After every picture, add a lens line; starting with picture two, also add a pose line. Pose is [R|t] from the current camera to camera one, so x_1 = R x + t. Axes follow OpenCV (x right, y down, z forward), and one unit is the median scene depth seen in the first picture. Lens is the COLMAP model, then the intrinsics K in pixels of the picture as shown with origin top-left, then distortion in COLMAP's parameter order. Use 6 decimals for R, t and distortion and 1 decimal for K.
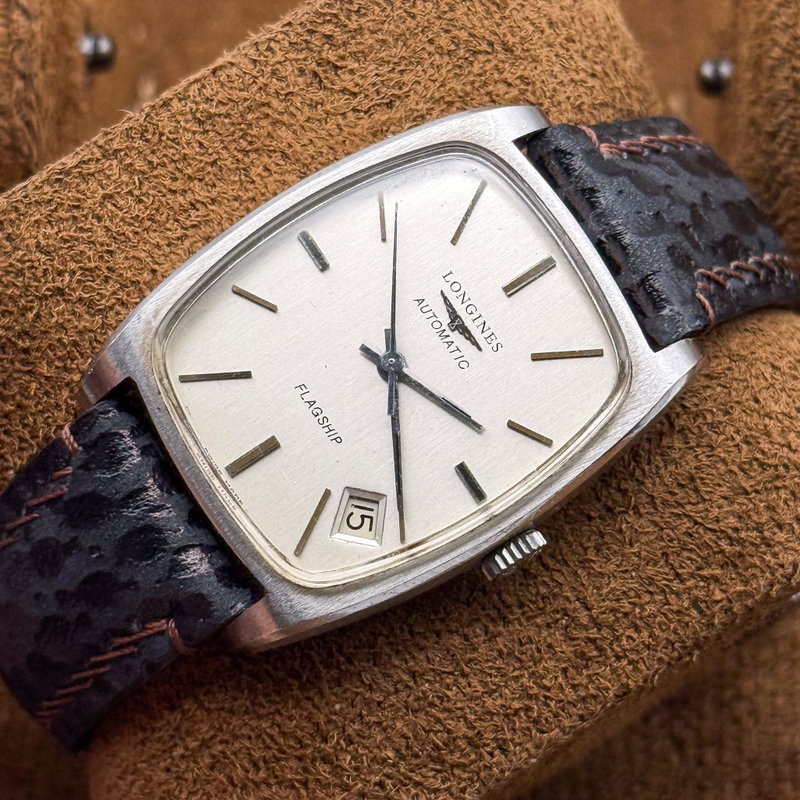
lens RADIAL K [[2855.8, 0, 400.0], [0, 2855.8, 400.0], [0, 0, 1]] dist [-0.157490, -0.729270]
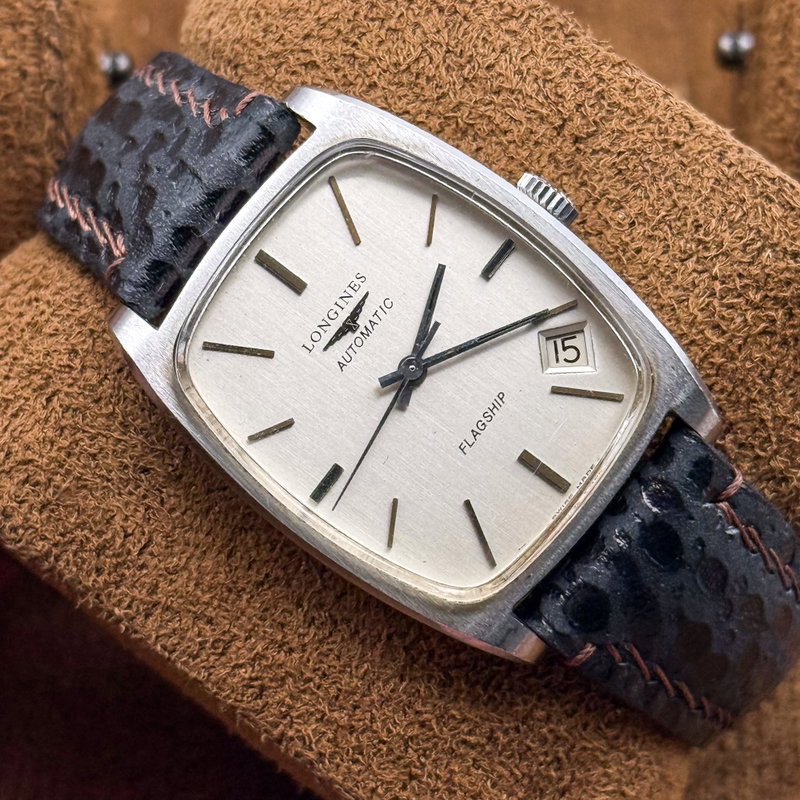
lens RADIAL K [[2855.8, 0, 400.0], [0, 2855.8, 400.0], [0, 0, 1]] dist [-0.157490, -0.729270]
pose [[-0.324447, -0.944394, 0.053429, -0.064467], [0.937962, -0.313904, 0.147281, -0.166267], [-0.122320, 0.097899, 0.987651, 0.010846]]
